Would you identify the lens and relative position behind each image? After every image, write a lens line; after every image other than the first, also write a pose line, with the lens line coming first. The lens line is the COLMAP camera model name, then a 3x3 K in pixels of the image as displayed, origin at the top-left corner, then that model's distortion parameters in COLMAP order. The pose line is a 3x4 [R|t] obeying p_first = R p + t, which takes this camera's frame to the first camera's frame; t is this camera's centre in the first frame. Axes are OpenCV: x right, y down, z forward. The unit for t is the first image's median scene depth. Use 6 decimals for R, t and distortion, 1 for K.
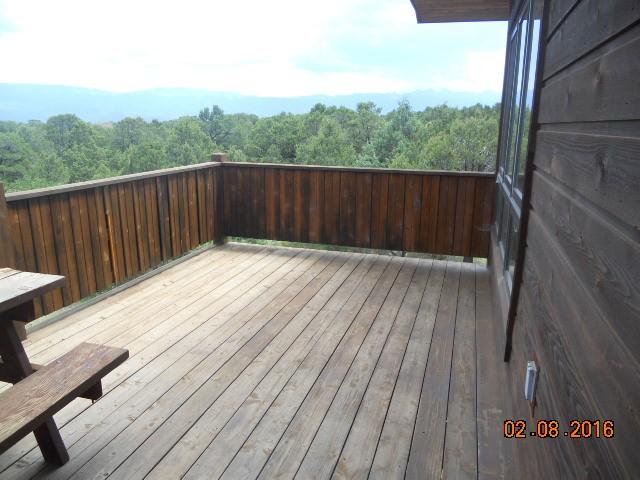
lens RADIAL K [[486.0, 0, 320.7], [0, 486.0, 240.8], [0, 0, 1]] dist [-0.044753, -0.006225]
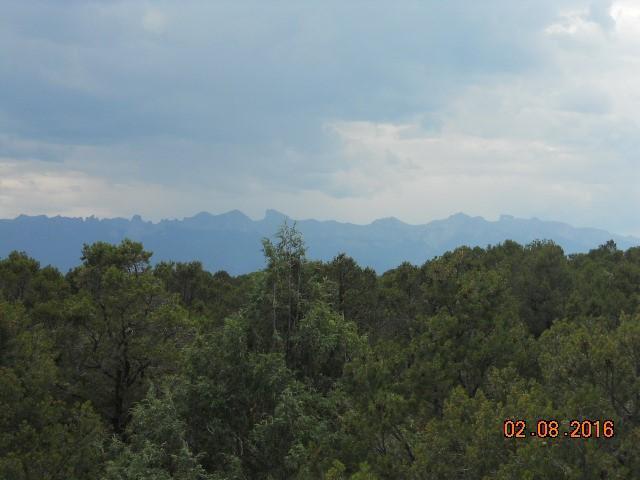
lens RADIAL K [[1413.2, 0, 319.9], [0, 1413.2, 240.1], [0, 0, 1]] dist [0.080000, 0.000000]
pose [[0.962405, 0.028828, 0.270085, -0.025282], [0.047077, 0.961599, -0.270390, -0.072135], [-0.267509, 0.272940, 0.924090, 0.249685]]
